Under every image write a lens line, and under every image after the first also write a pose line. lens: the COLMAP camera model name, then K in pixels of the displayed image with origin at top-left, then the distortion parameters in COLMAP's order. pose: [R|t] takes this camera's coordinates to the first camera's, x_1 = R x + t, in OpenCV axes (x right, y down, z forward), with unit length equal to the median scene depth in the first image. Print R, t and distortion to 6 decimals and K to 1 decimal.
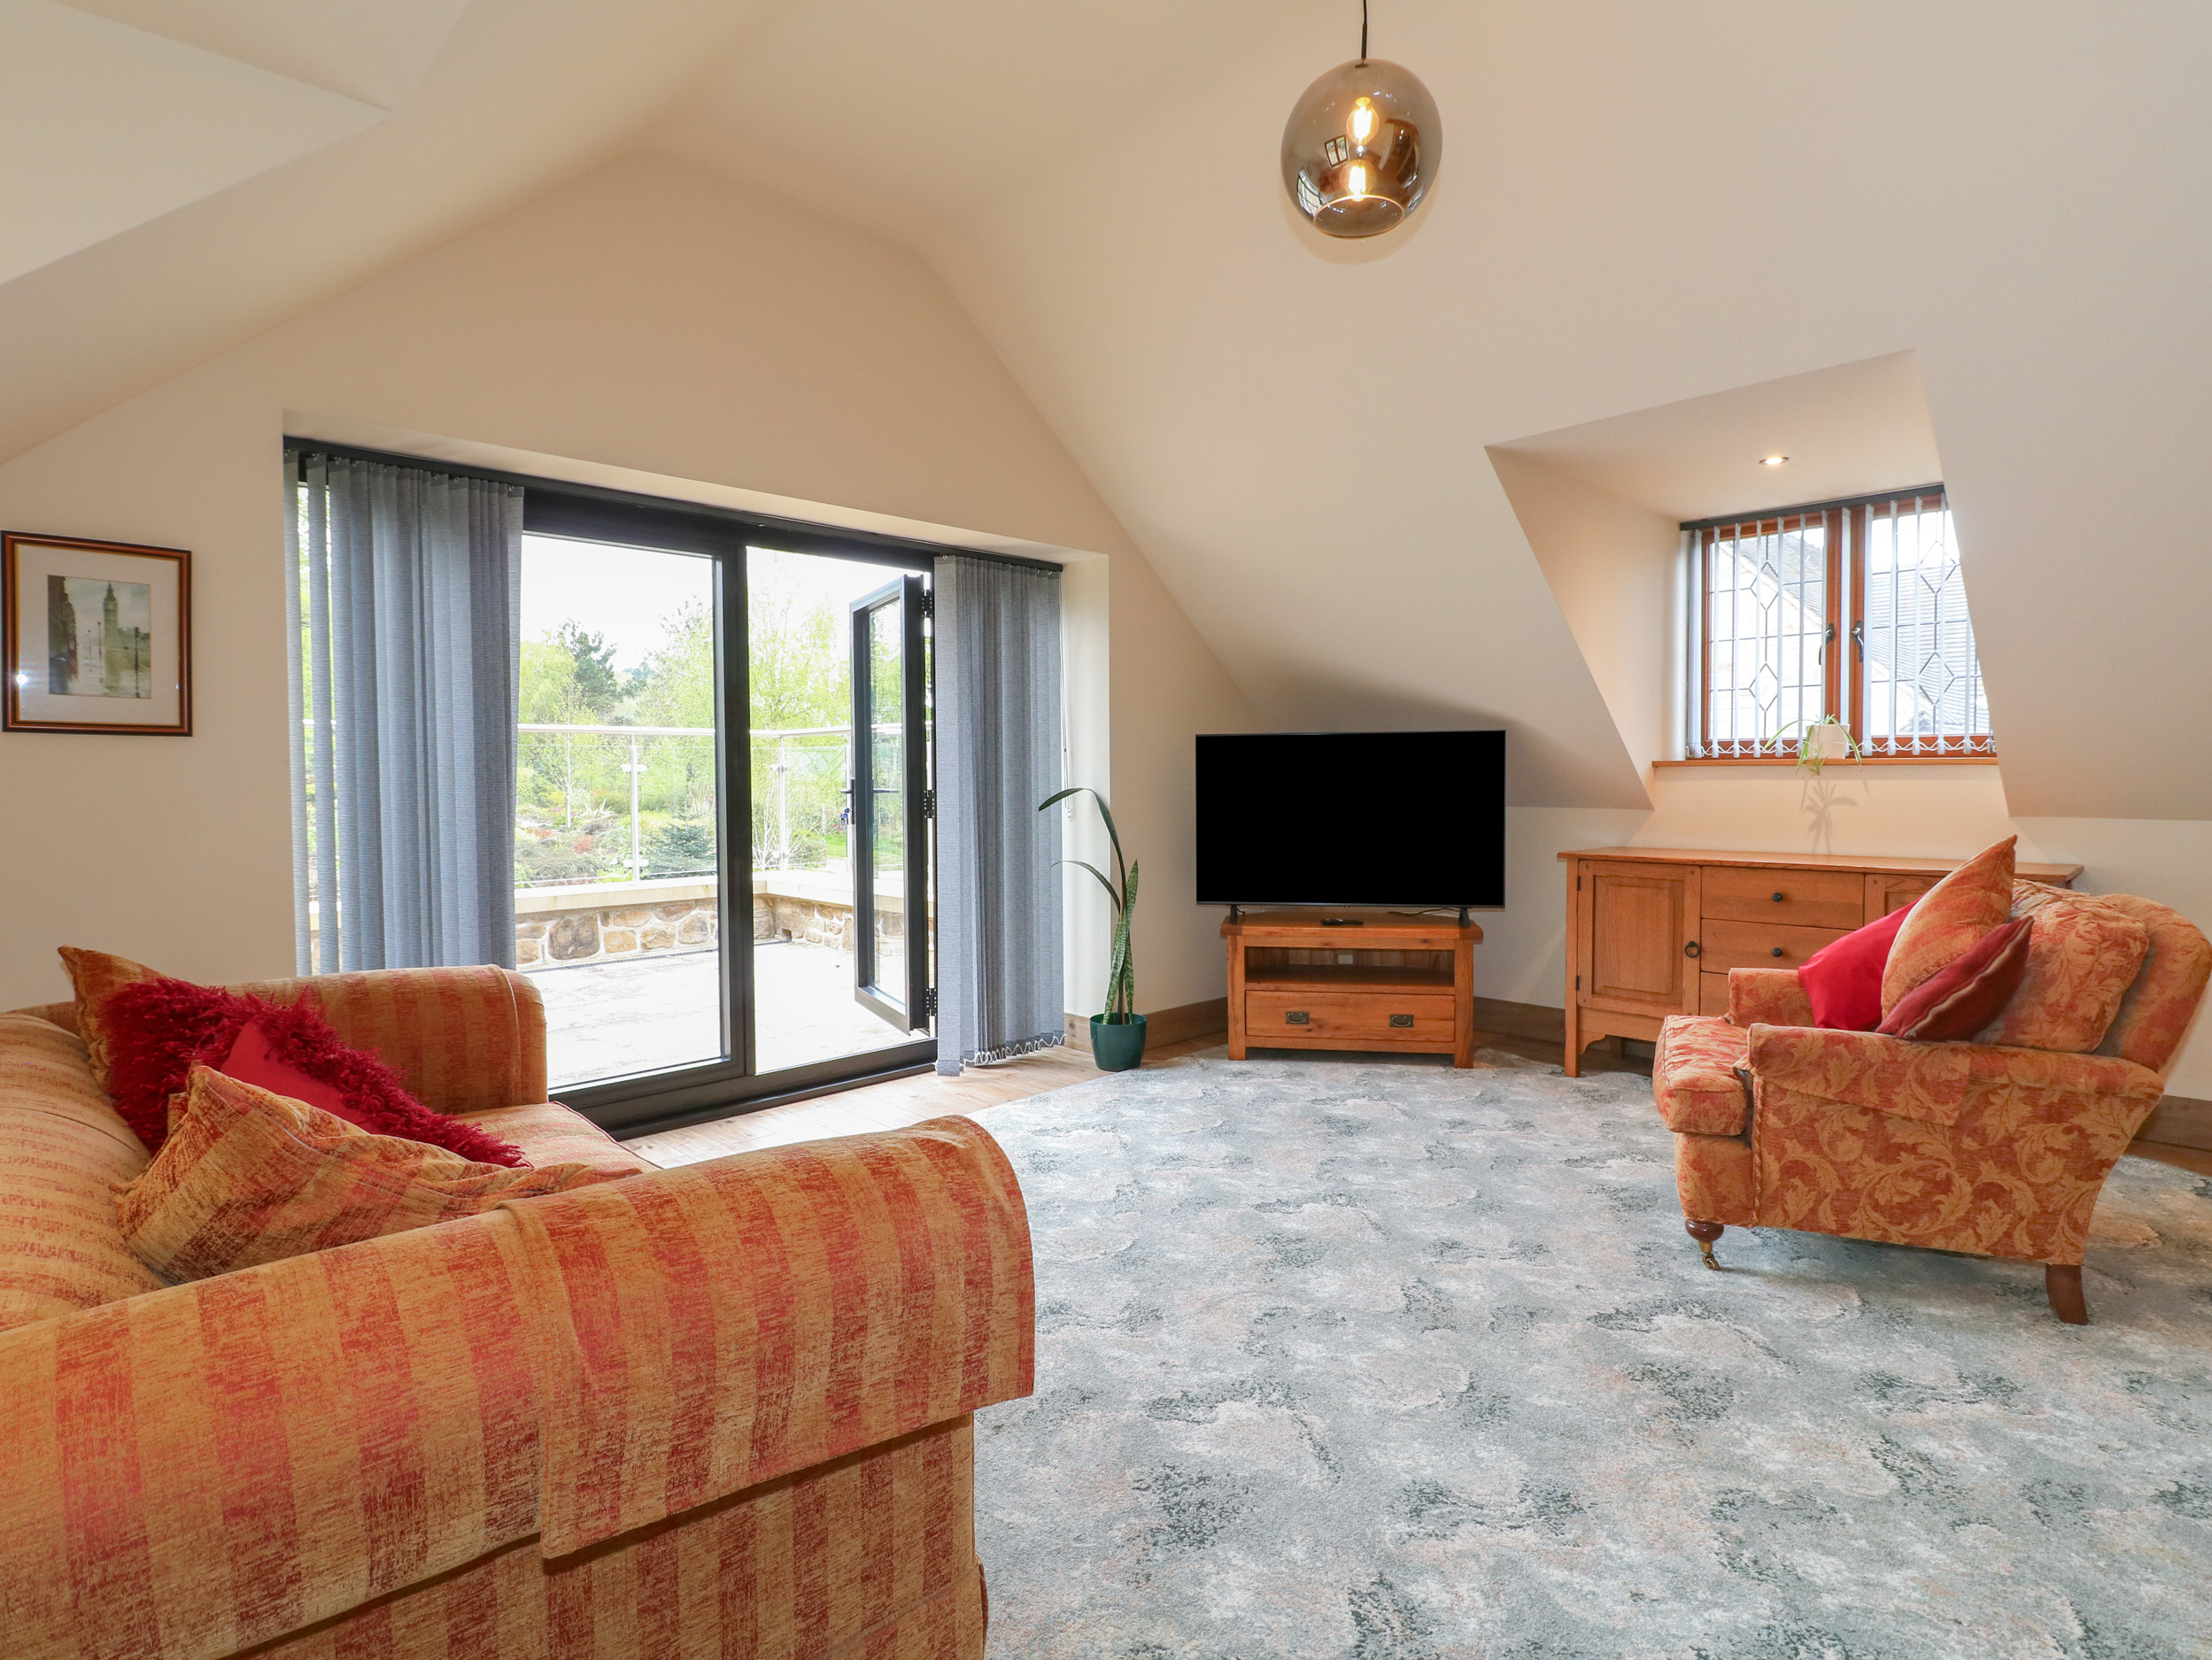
lens RADIAL K [[1143.7, 0, 1110.3], [0, 1143.7, 819.4], [0, 0, 1]] dist [0.003388, -0.017018]
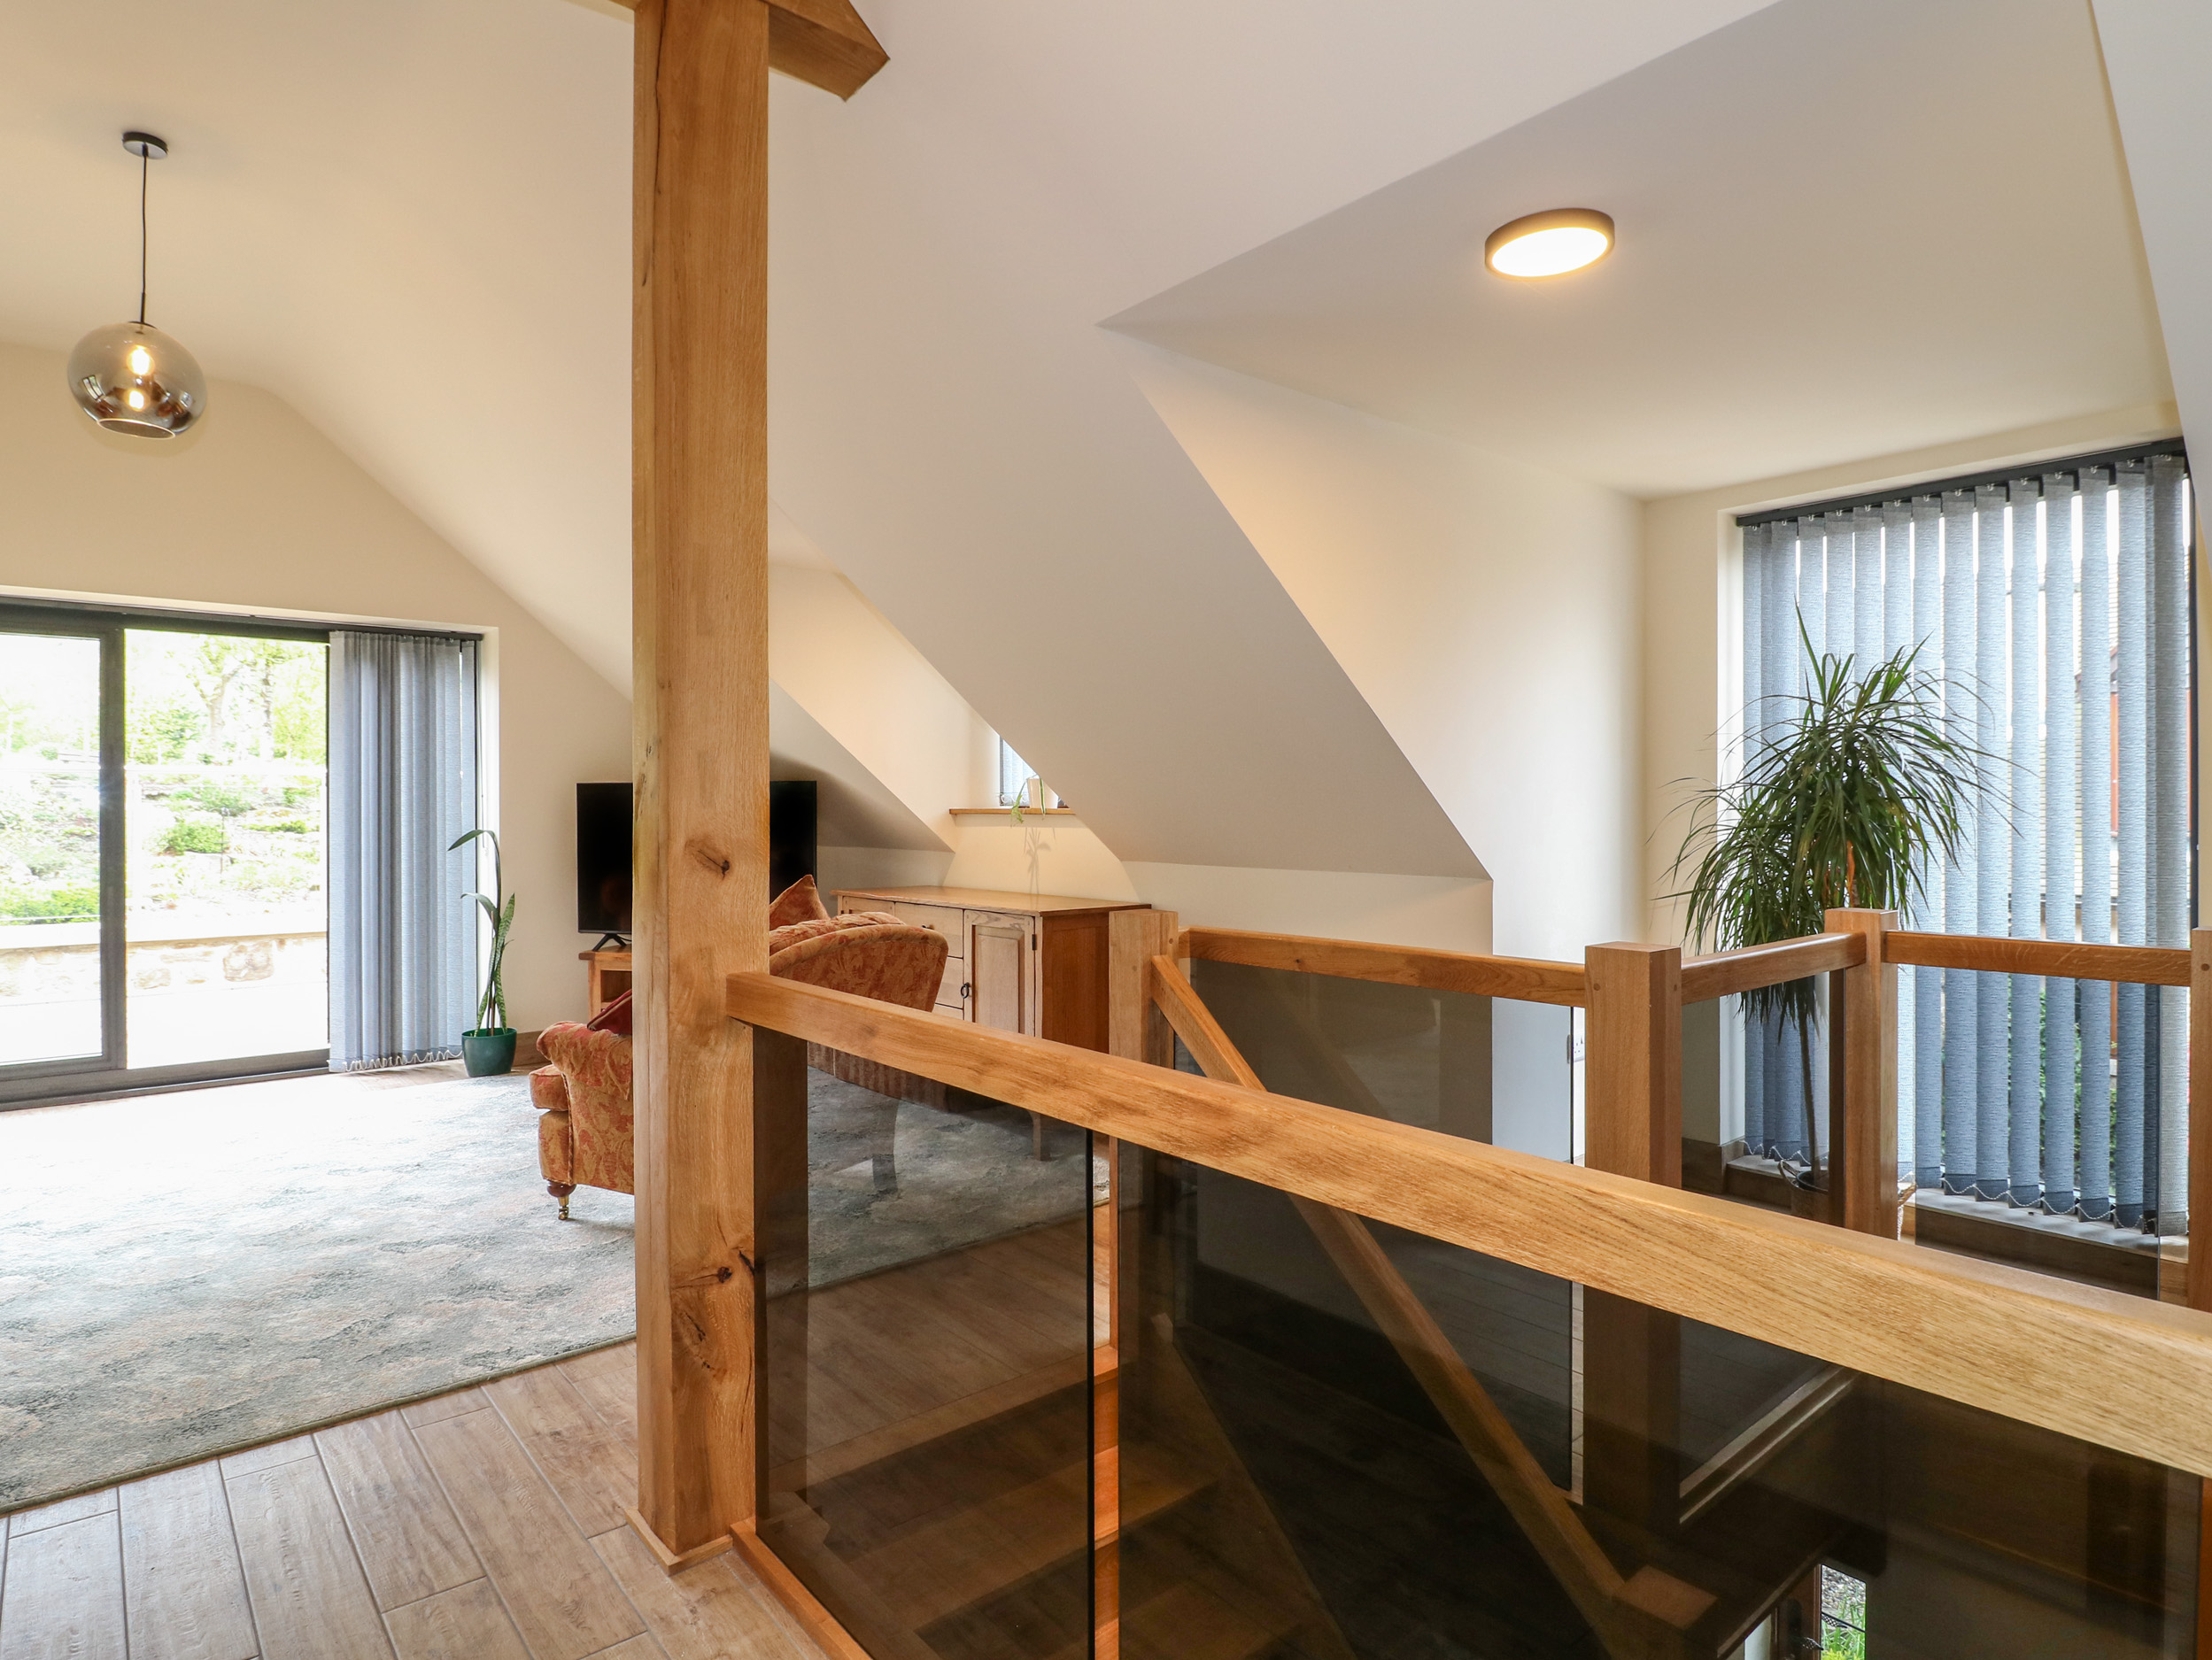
lens RADIAL K [[1235.7, 0, 1106.0], [0, 1235.7, 830.0], [0, 0, 1]] dist [0.004898, -0.013075]
pose [[0.996833, 0.005448, -0.079342, 0.788387], [-0.007171, 0.999744, -0.021447, -0.006038], [0.079205, 0.021948, 0.996617, -0.202818]]
